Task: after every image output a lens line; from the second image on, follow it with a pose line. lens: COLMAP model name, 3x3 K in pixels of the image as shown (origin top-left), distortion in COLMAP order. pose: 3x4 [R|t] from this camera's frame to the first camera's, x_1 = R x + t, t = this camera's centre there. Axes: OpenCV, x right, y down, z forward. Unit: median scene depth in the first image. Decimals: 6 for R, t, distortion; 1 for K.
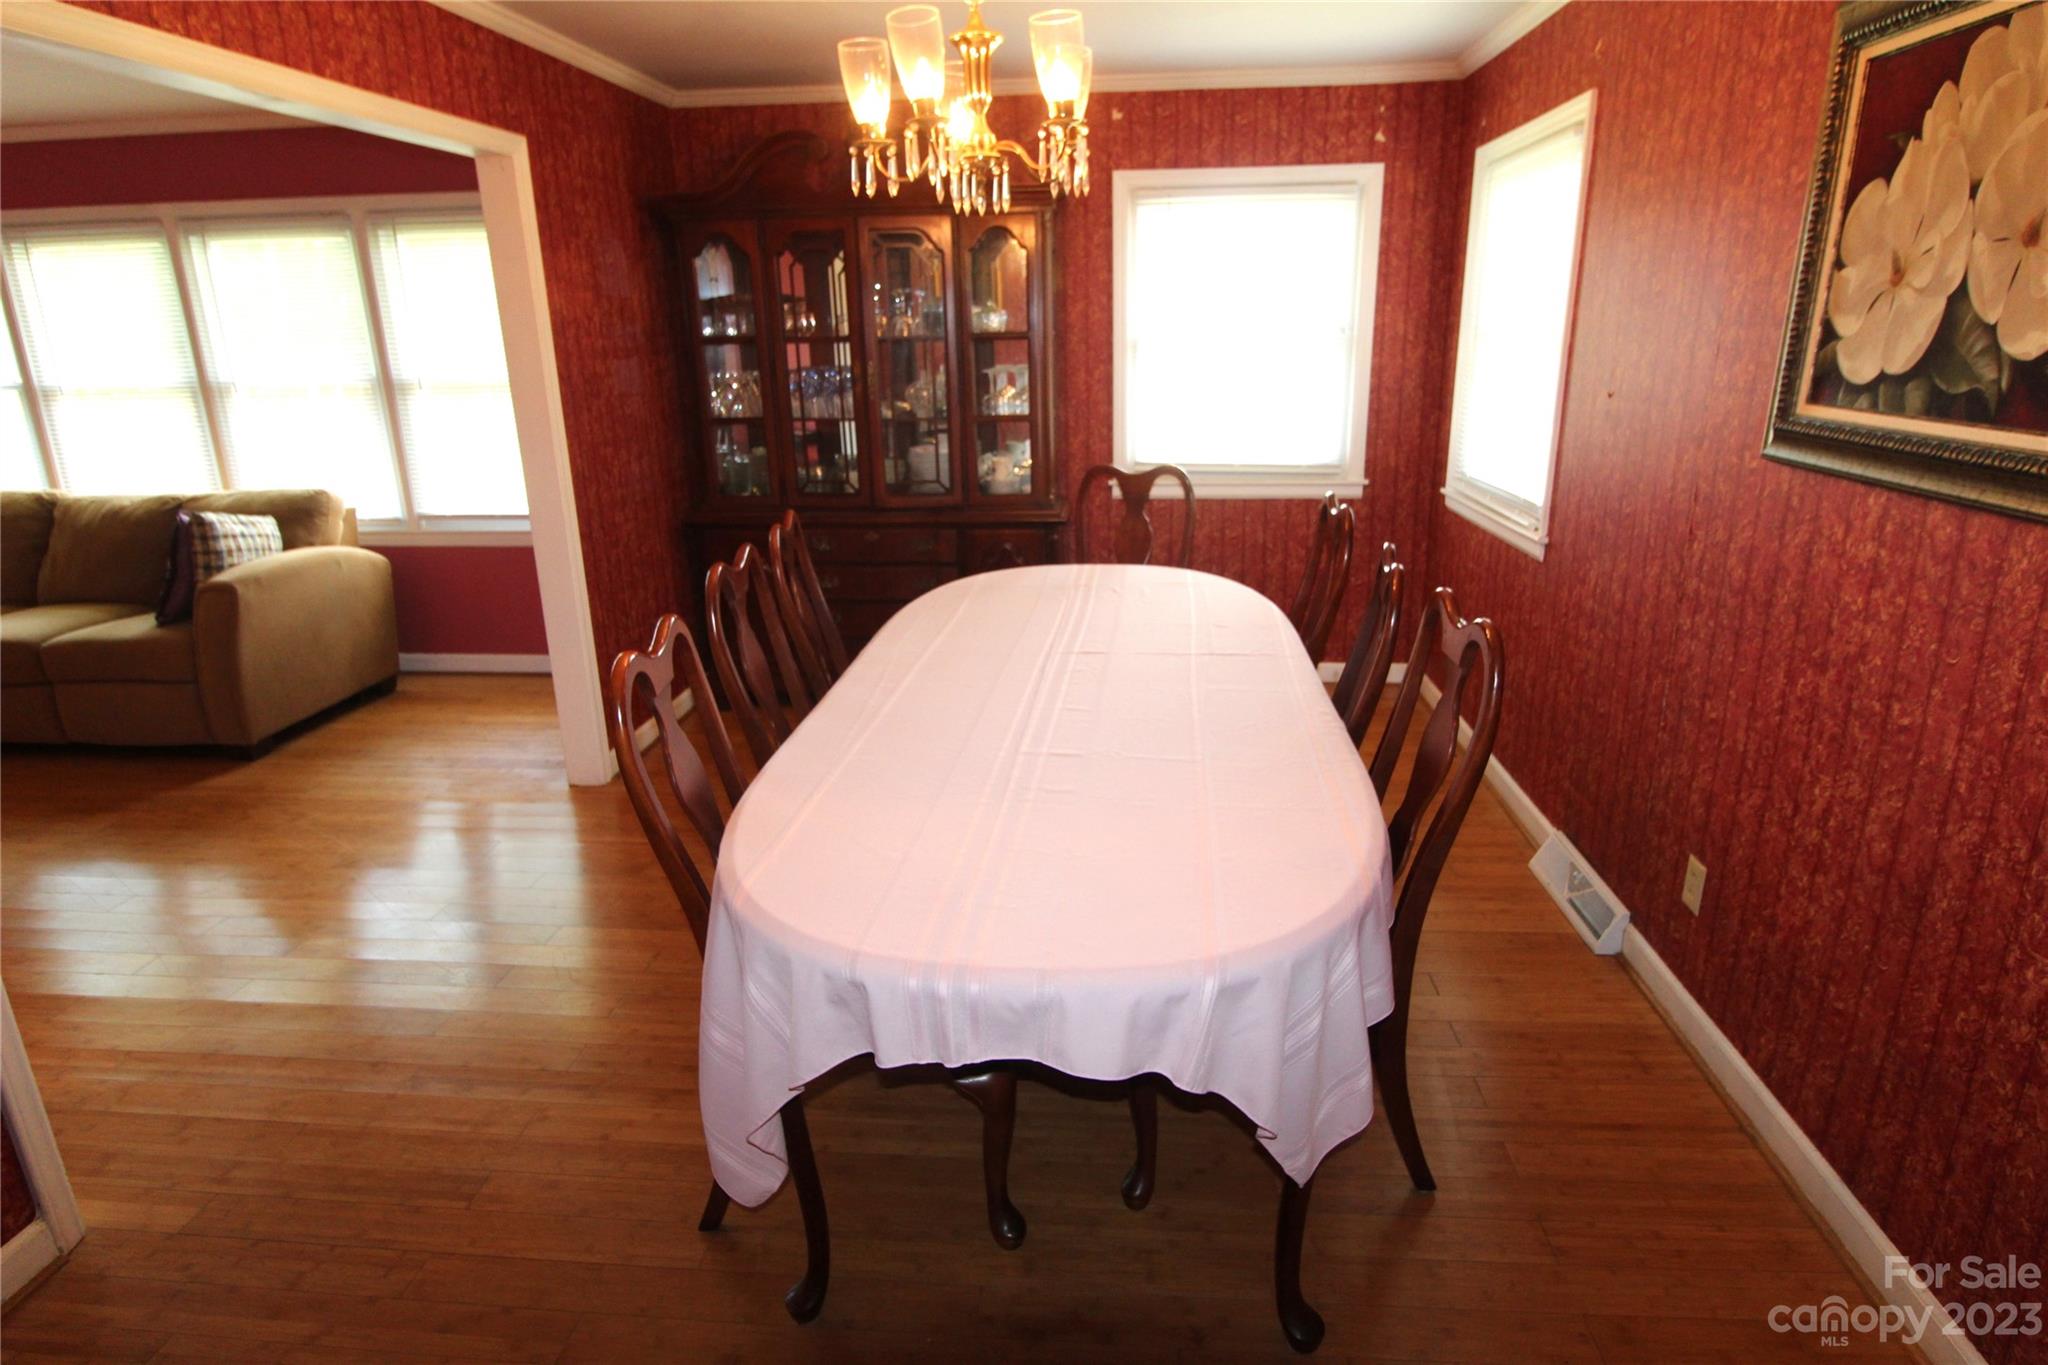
lens RADIAL K [[1124.4, 0, 1040.9], [0, 1124.4, 664.8], [0, 0, 1]] dist [-0.003735, -0.002370]
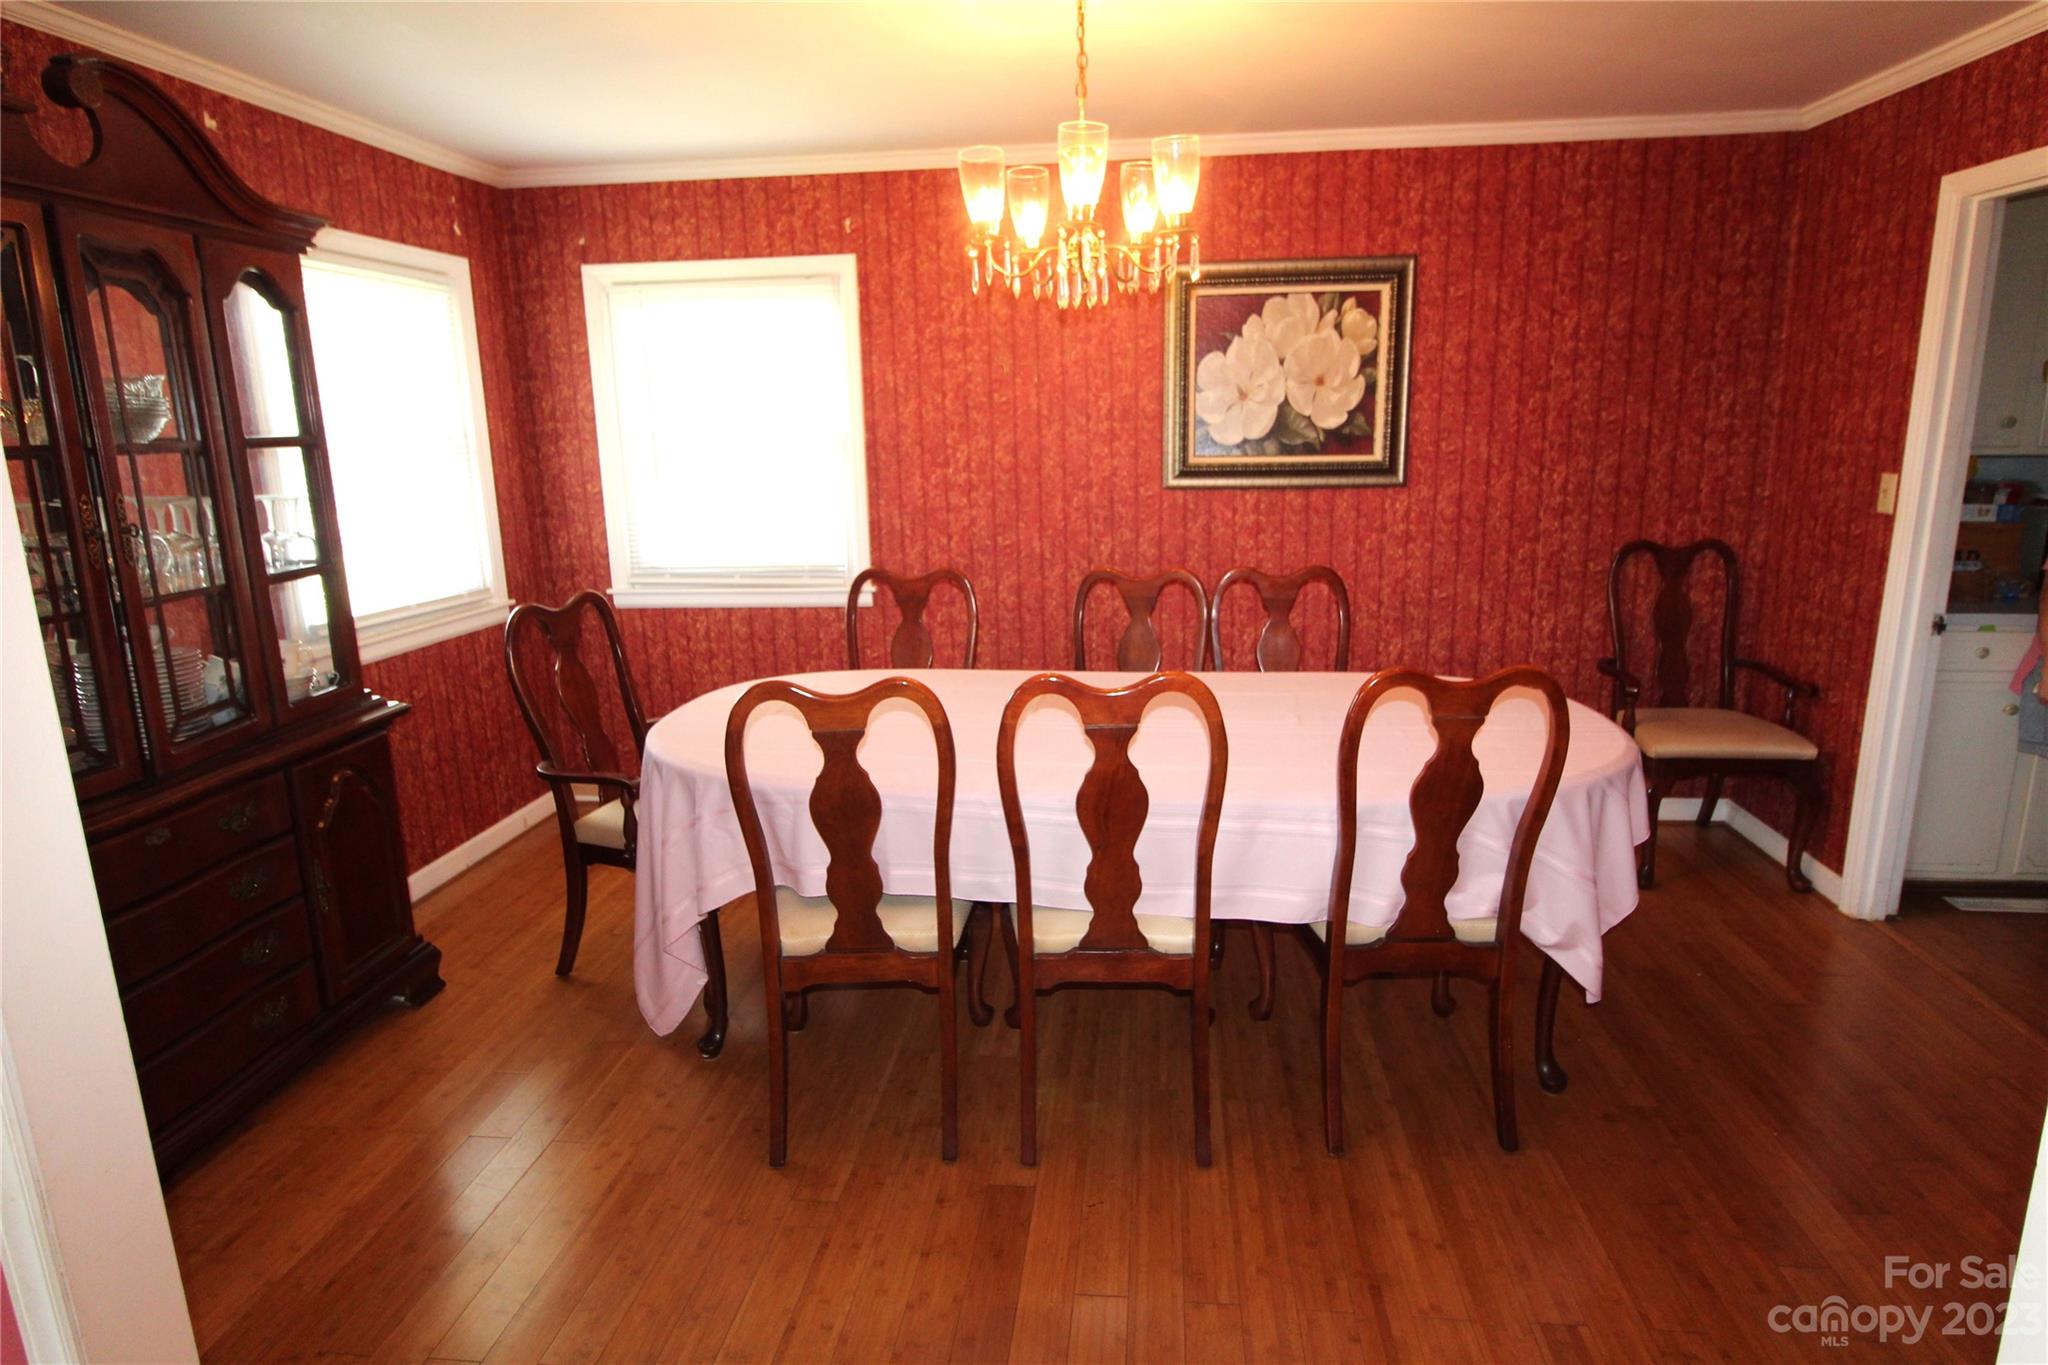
lens RADIAL K [[1124.4, 0, 1040.9], [0, 1124.4, 664.8], [0, 0, 1]] dist [-0.003735, -0.002370]
pose [[0.003247, -0.193234, 0.981147, -0.658298], [0.307827, 0.933703, 0.182871, -0.164066], [-0.951437, 0.301430, 0.062515, 0.605980]]
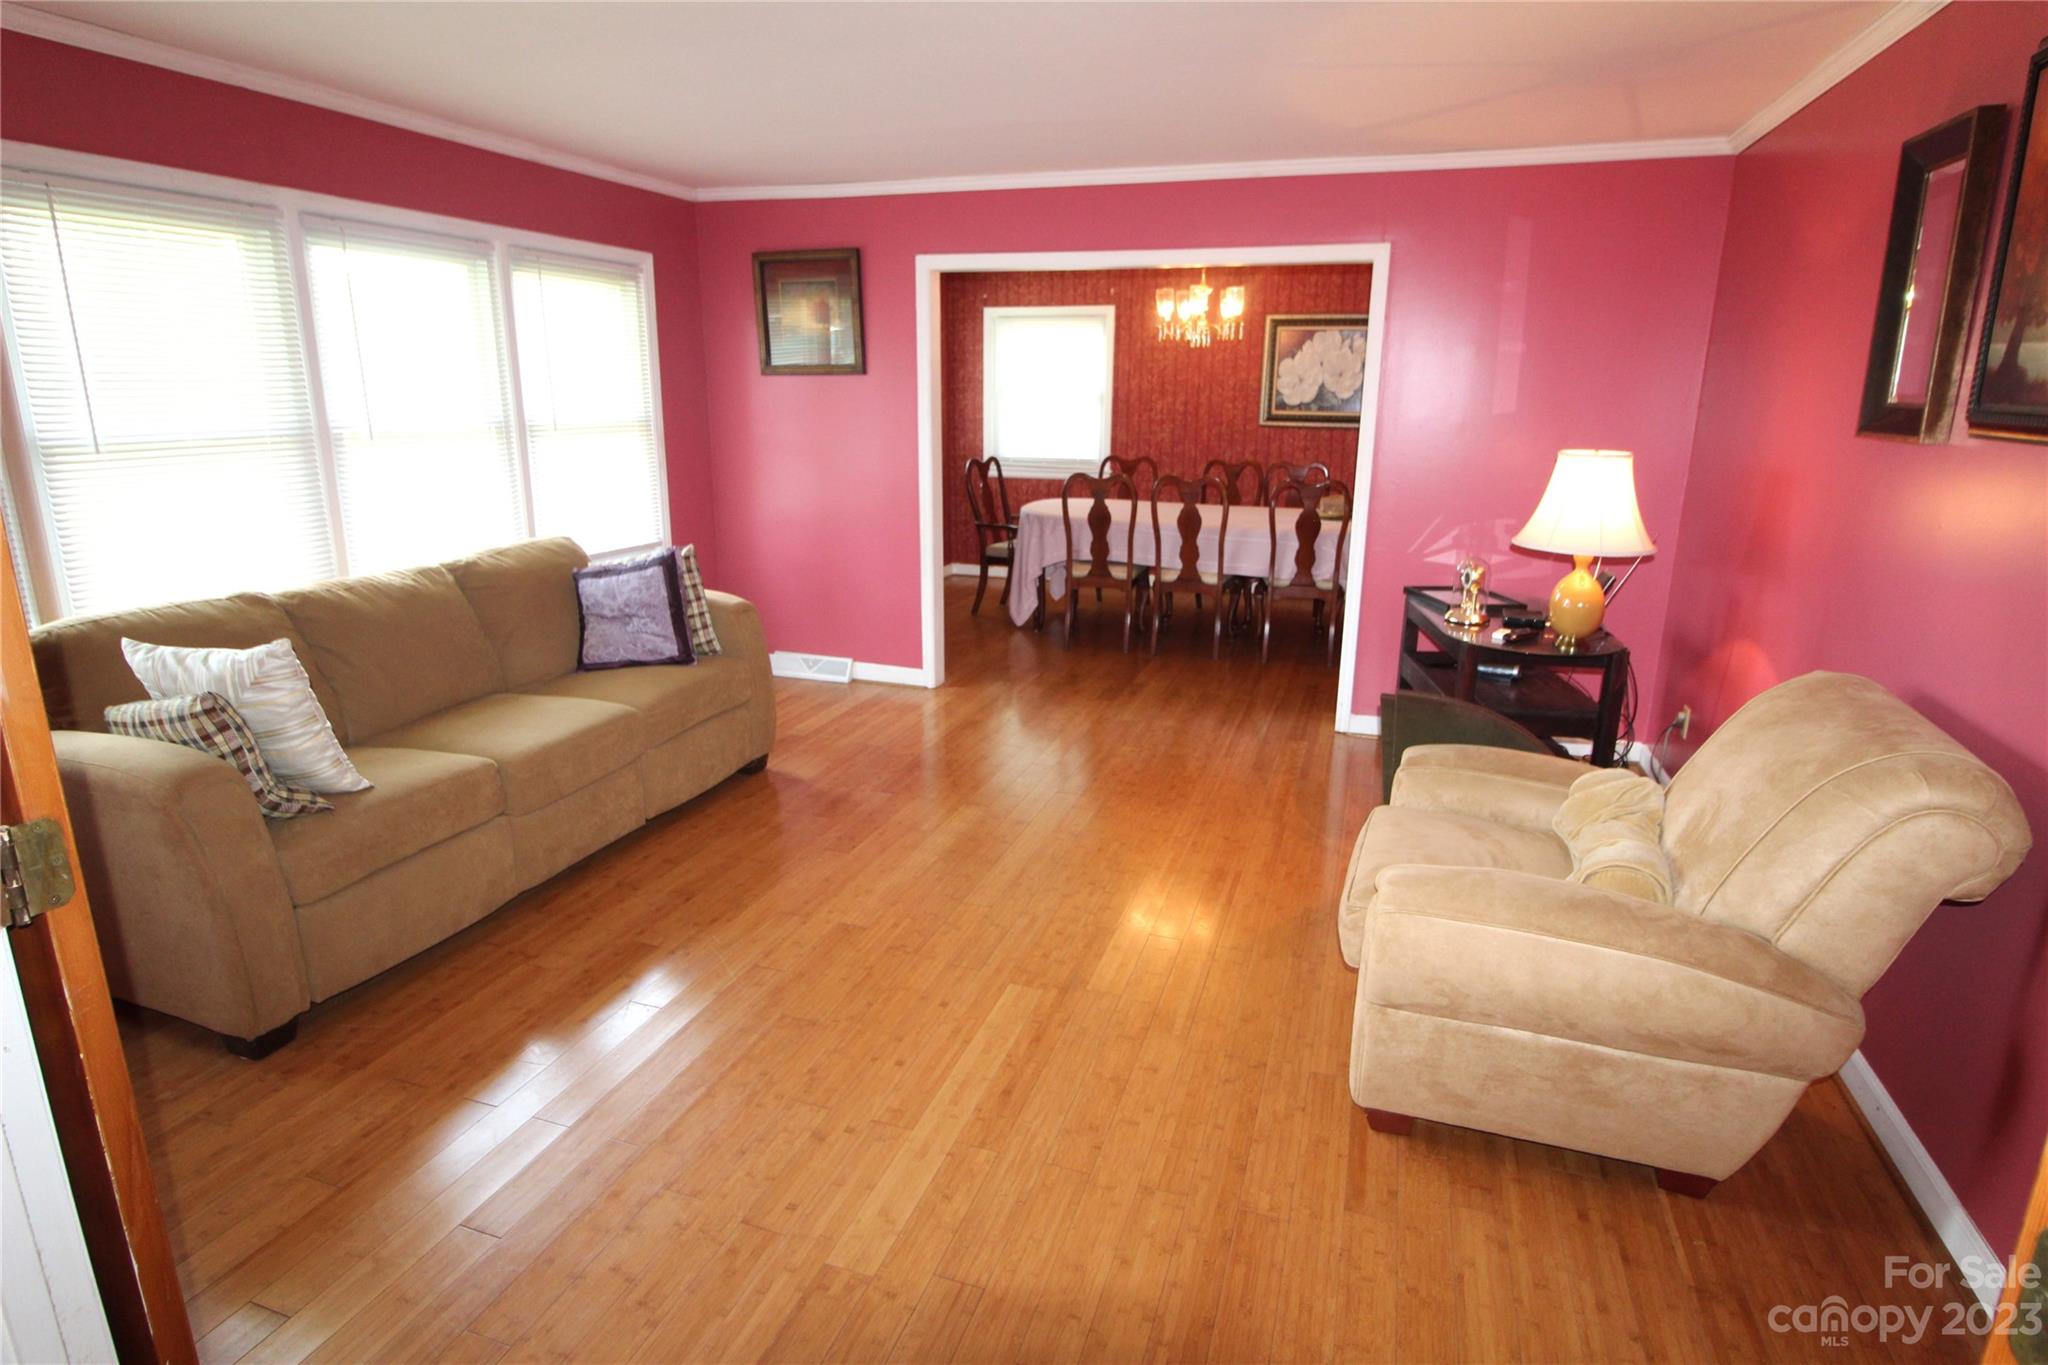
lens RADIAL K [[1102.4, 0, 1024.0], [0, 1102.4, 682.5], [0, 0, 1]] dist [-0.000688, -0.019965]
pose [[0.221881, -0.230913, 0.947337, -1.683356], [0.268210, 0.948530, 0.168385, -0.104434], [-0.937460, 0.216724, 0.272394, 0.475645]]
